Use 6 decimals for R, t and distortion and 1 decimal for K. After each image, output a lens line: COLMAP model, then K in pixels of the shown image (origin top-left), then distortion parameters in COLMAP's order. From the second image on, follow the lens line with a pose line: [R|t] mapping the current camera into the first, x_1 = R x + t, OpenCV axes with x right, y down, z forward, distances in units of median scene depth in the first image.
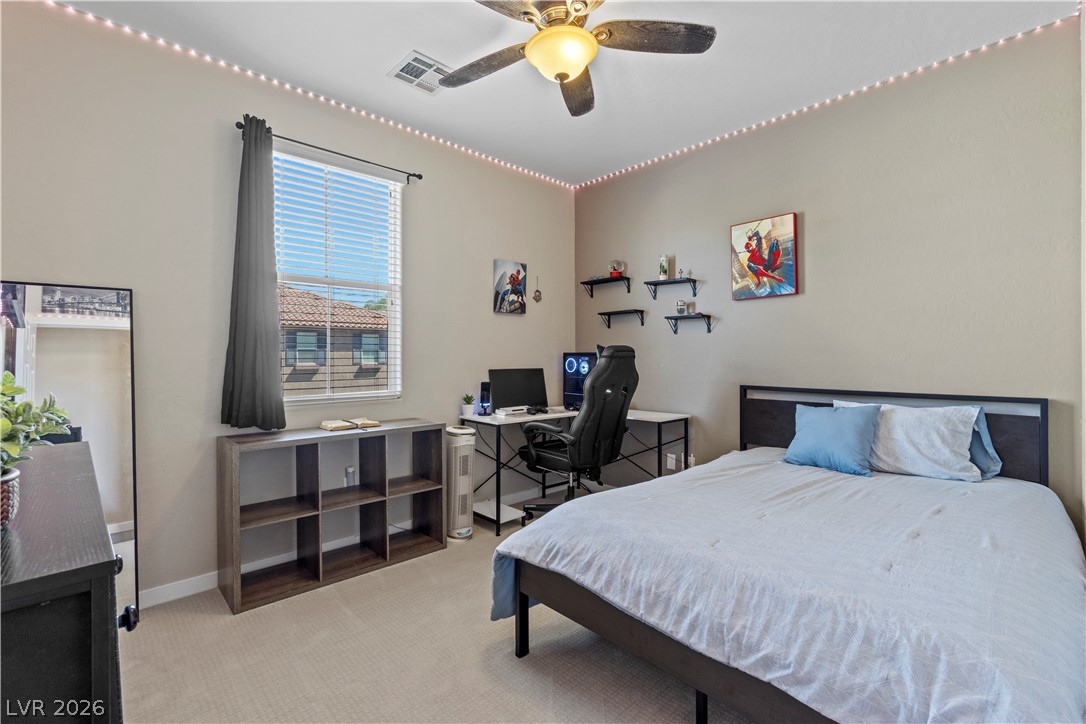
lens RADIAL K [[476.4, 0, 537.1], [0, 476.4, 360.0], [0, 0, 1]] dist [-0.002223, -0.000001]
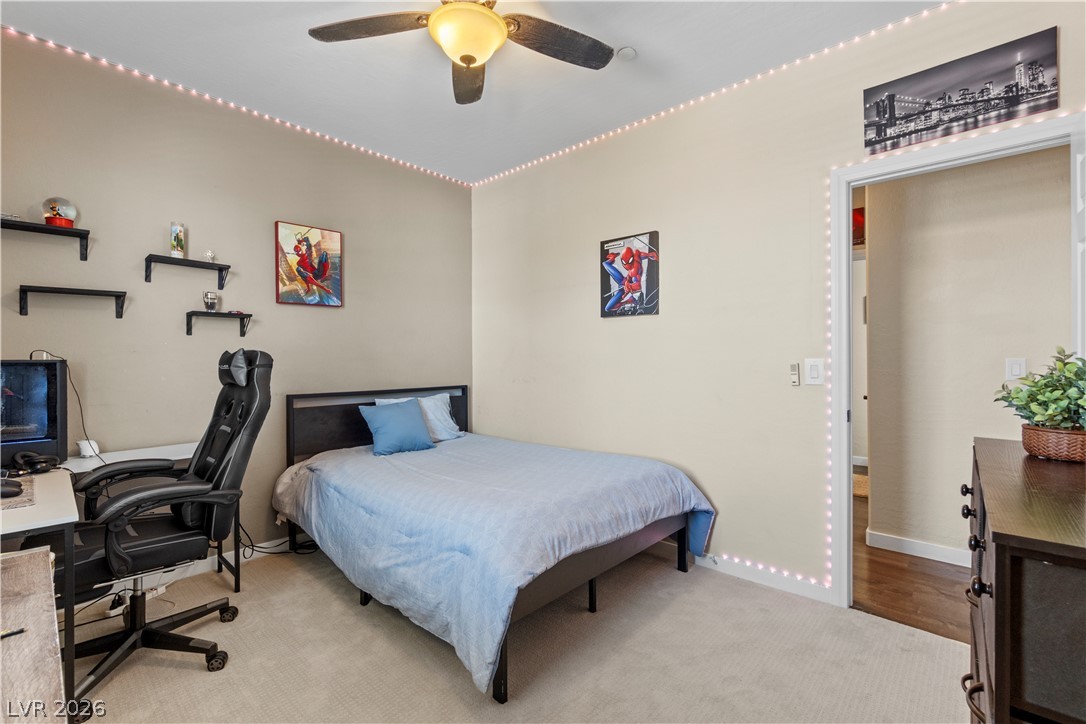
lens RADIAL K [[476.4, 0, 537.1], [0, 476.4, 360.0], [0, 0, 1]] dist [-0.002223, -0.000001]
pose [[-0.070344, 0.001676, 0.997521, -0.560904], [0.015882, 0.999874, -0.000560, -0.007725], [-0.997396, 0.015803, -0.070362, 0.602688]]
